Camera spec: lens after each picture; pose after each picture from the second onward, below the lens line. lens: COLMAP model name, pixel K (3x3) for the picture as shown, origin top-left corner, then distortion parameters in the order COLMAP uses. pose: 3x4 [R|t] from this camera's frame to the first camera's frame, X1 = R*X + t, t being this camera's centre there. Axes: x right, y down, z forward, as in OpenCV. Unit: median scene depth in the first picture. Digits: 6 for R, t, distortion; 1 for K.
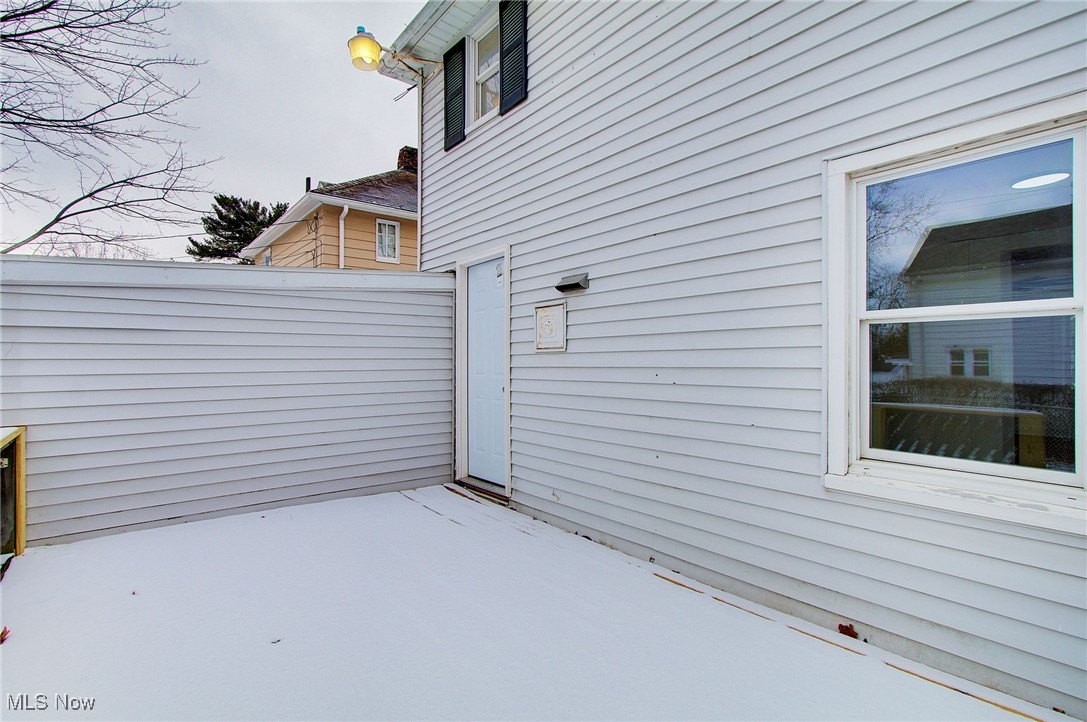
lens RADIAL K [[505.8, 0, 538.4], [0, 505.8, 356.9], [0, 0, 1]] dist [0.001630, 0.009155]
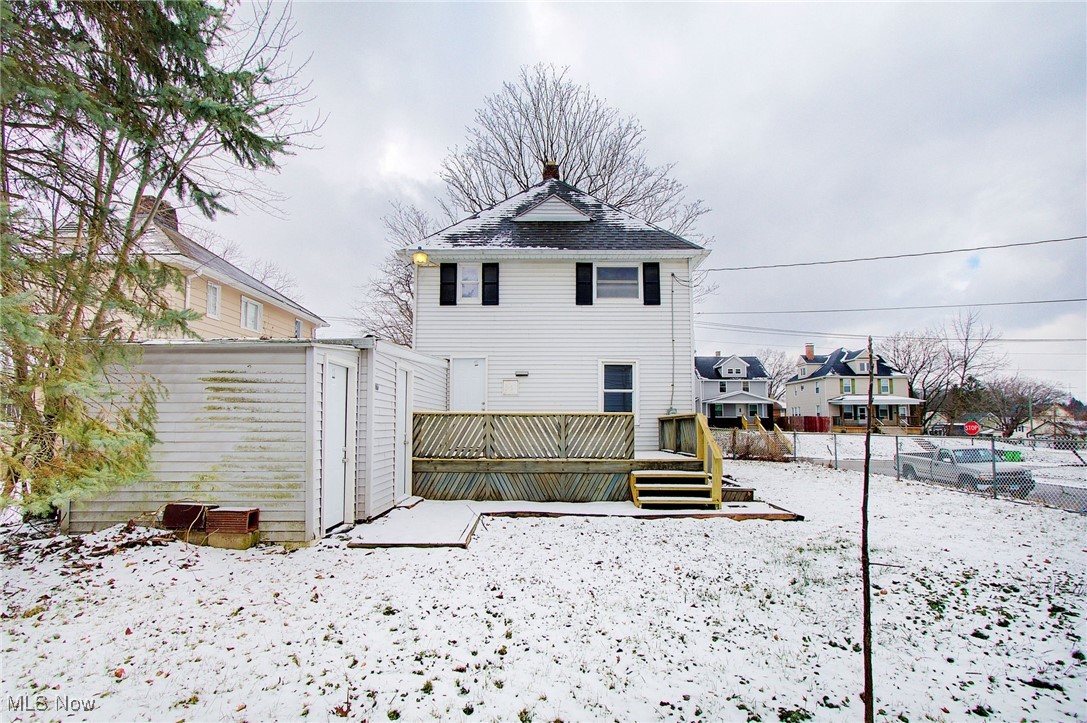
lens RADIAL K [[528.8, 0, 538.7], [0, 528.8, 384.6], [0, 0, 1]] dist [-0.022298, 0.020146]
pose [[0.643821, 0.065862, 0.762336, -1.769986], [-0.010722, 0.996967, -0.077078, 0.127975], [-0.765101, 0.041450, 0.642575, -0.876891]]
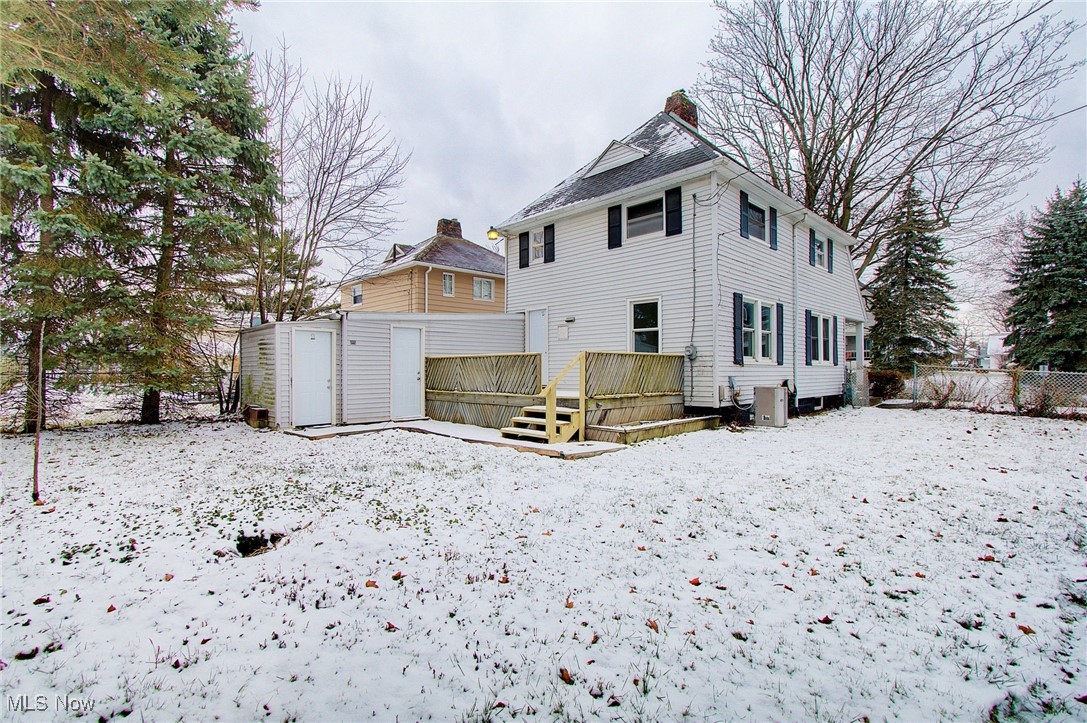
lens RADIAL K [[495.9, 0, 540.3], [0, 495.9, 361.5], [0, 0, 1]] dist [-0.004908, -0.000119]
pose [[0.995317, 0.000026, 0.096668, -0.353495], [0.000748, 0.999968, -0.007973, 0.127788], [-0.096665, 0.008008, 0.995285, -1.799434]]
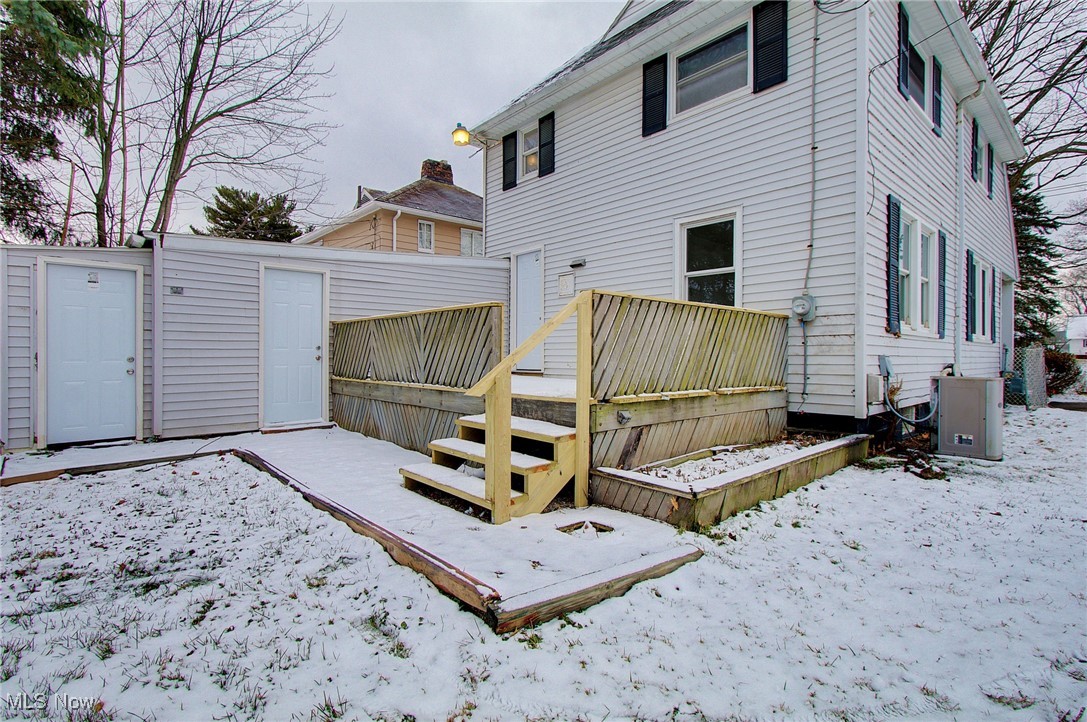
lens RADIAL K [[505.8, 0, 538.4], [0, 505.8, 356.9], [0, 0, 1]] dist [0.001630, 0.009155]
pose [[0.998926, 0.004045, 0.046151, -0.148383], [-0.004763, 0.999869, 0.015458, 0.163387], [-0.046082, -0.015661, 0.998815, -0.860371]]
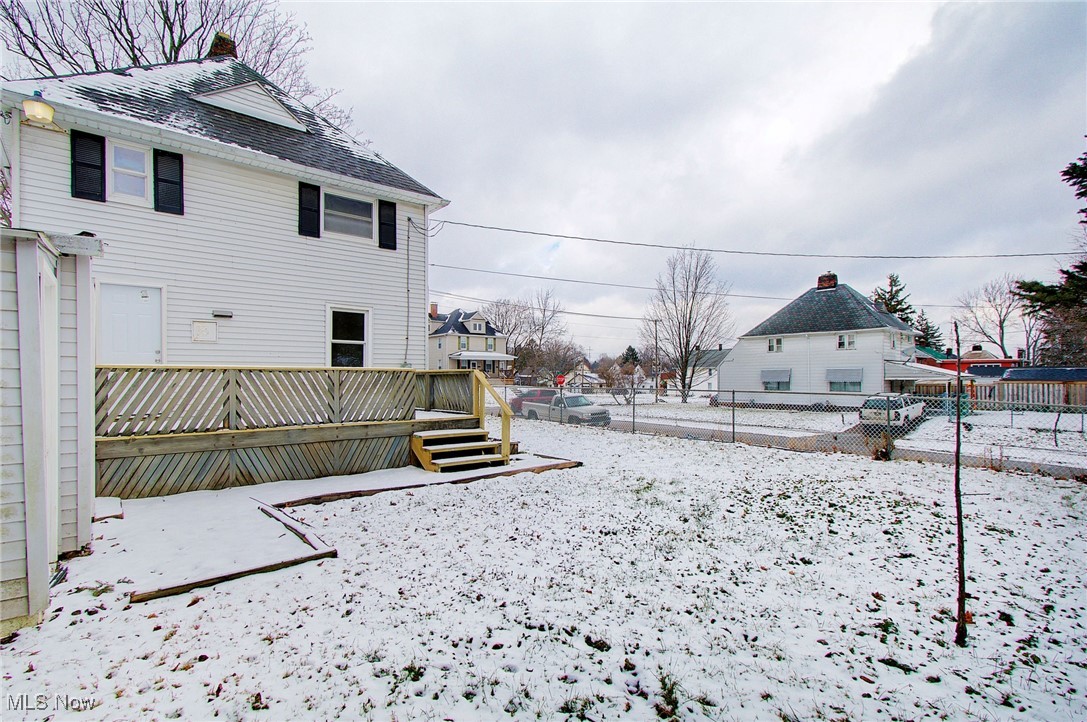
lens RADIAL K [[526.2, 0, 543.8], [0, 526.2, 374.4], [0, 0, 1]] dist [0.005363, 0.001453]
pose [[-0.024602, 0.010528, 0.999642, -1.820076], [-0.004185, 0.999935, -0.010634, 0.114895], [-0.999689, -0.004445, -0.024557, -0.320742]]
